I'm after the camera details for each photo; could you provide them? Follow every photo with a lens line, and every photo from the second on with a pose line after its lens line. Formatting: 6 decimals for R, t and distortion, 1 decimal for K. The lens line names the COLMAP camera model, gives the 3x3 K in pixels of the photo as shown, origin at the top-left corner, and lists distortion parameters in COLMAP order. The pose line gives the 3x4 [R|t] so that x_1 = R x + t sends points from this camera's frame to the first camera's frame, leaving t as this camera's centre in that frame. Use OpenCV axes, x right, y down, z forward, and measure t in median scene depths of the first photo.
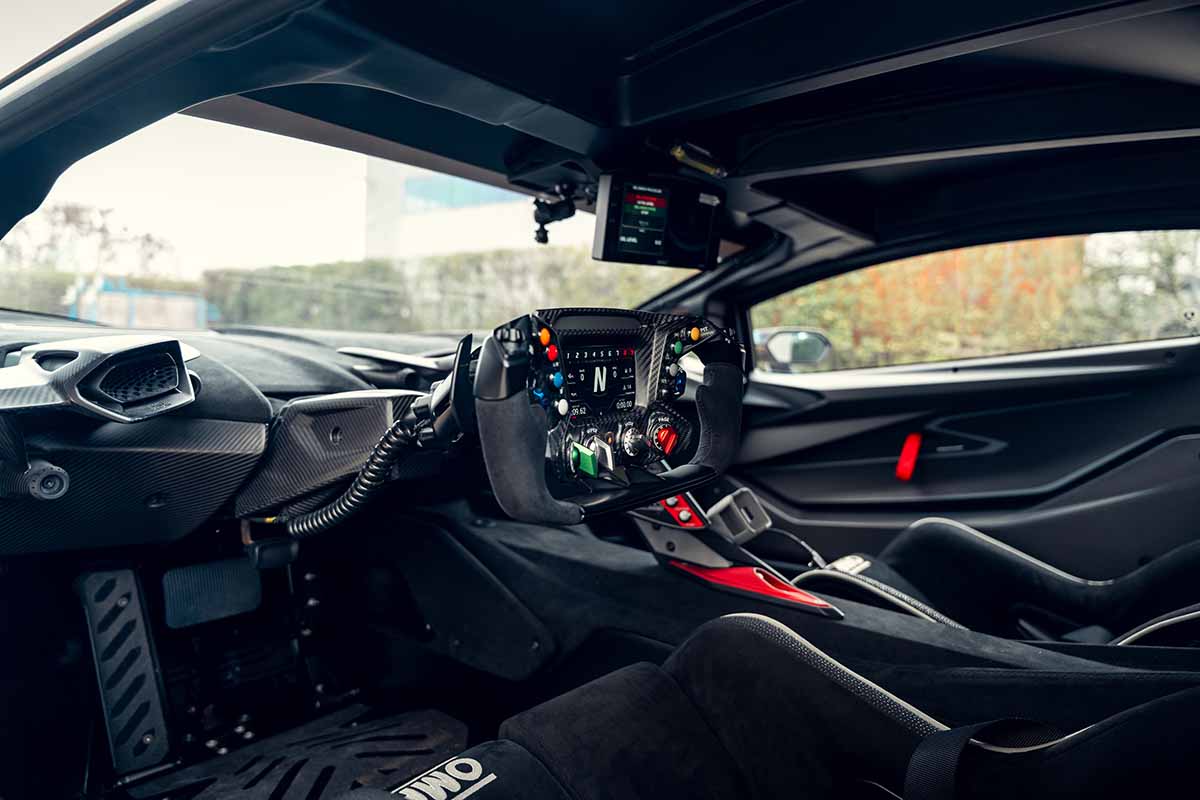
lens RADIAL K [[791.3, 0, 600.0], [0, 791.3, 400.0], [0, 0, 1]] dist [-0.006932, -0.002708]
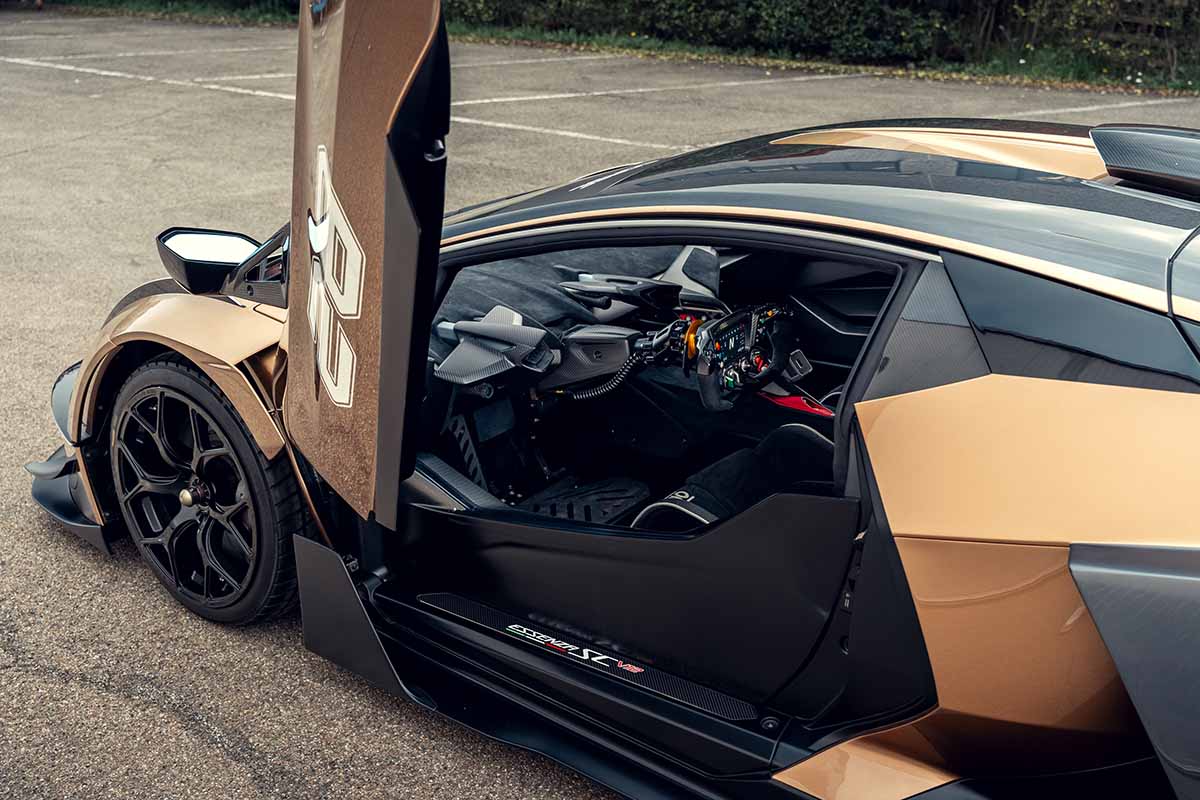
lens RADIAL K [[1253.7, 0, 600.0], [0, 1253.7, 400.0], [0, 0, 1]] dist [-0.000888, -0.000267]
pose [[0.998501, -0.053312, -0.012420, -0.239681], [0.054545, 0.949939, 0.307636, -0.700207], [-0.004602, -0.307852, 0.951423, -1.778236]]
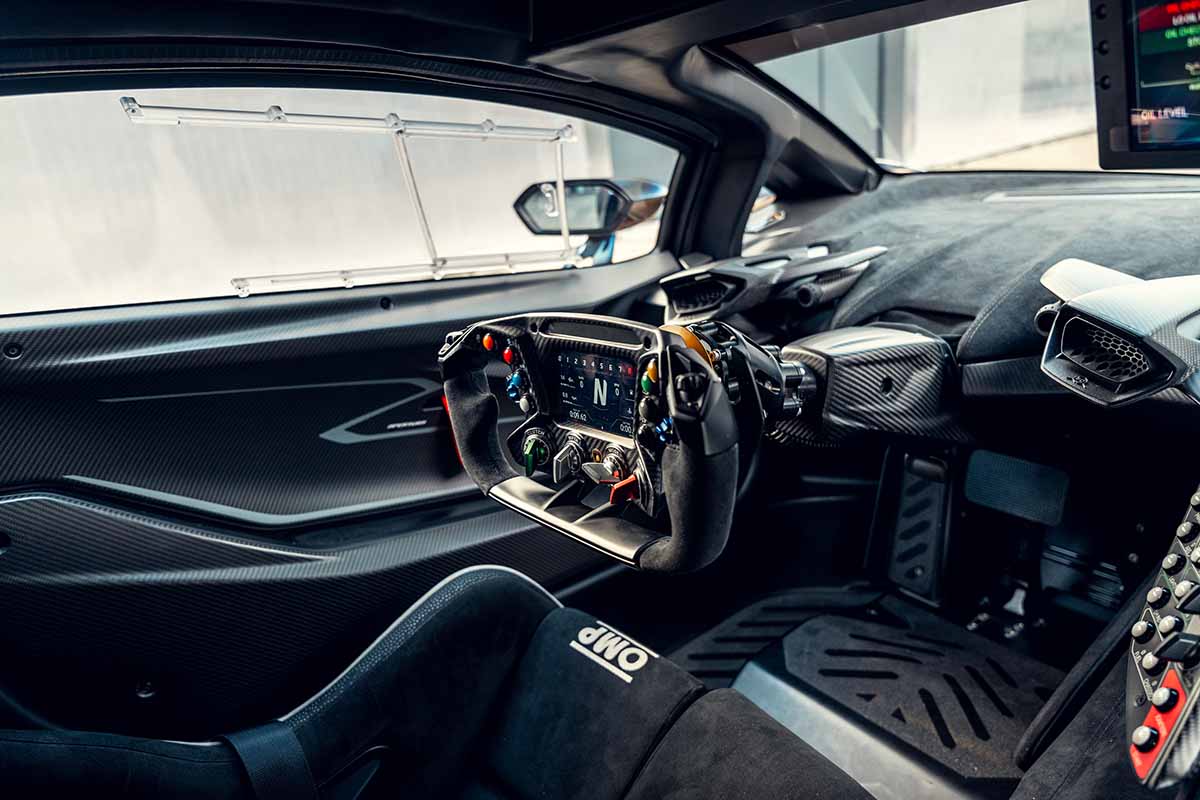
lens RADIAL K [[791.3, 0, 600.0], [0, 791.3, 400.0], [0, 0, 1]] dist [-0.006932, -0.002708]
pose [[-0.257777, 0.302011, -0.917791, 0.561857], [0.040139, 0.952420, 0.302133, -0.195786], [0.965370, 0.041044, -0.257635, 0.816719]]
